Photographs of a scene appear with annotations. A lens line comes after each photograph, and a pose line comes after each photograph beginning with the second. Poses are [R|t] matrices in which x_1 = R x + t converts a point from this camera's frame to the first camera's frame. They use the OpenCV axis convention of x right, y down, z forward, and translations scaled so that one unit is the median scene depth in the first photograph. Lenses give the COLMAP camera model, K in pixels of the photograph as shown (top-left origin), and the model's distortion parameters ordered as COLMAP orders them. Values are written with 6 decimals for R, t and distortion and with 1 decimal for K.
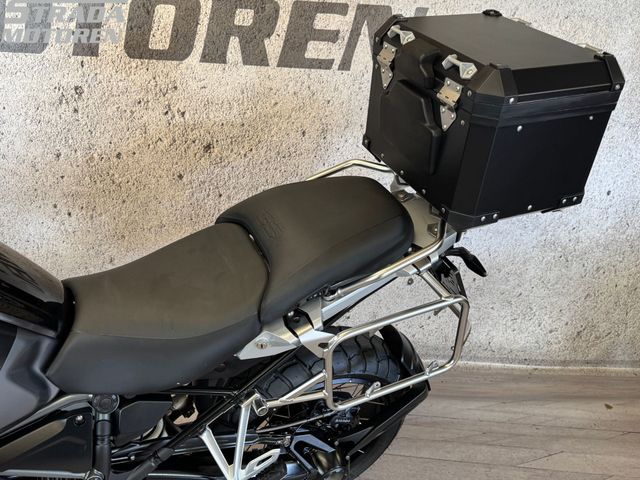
lens RADIAL K [[562.9, 0, 321.9], [0, 562.9, 249.9], [0, 0, 1]] dist [0.130278, -0.302485]
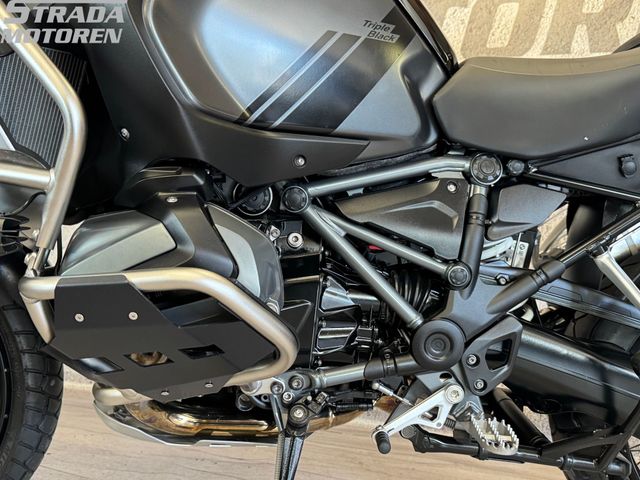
lens RADIAL K [[682.5, 0, 320.0], [0, 682.5, 240.0], [0, 0, 1]] dist [0.013700, -0.010054]
pose [[0.931776, -0.019488, -0.362510, -0.153436], [-0.156090, 0.880041, -0.448514, 0.503068], [0.327764, 0.474498, 0.816959, 0.114663]]
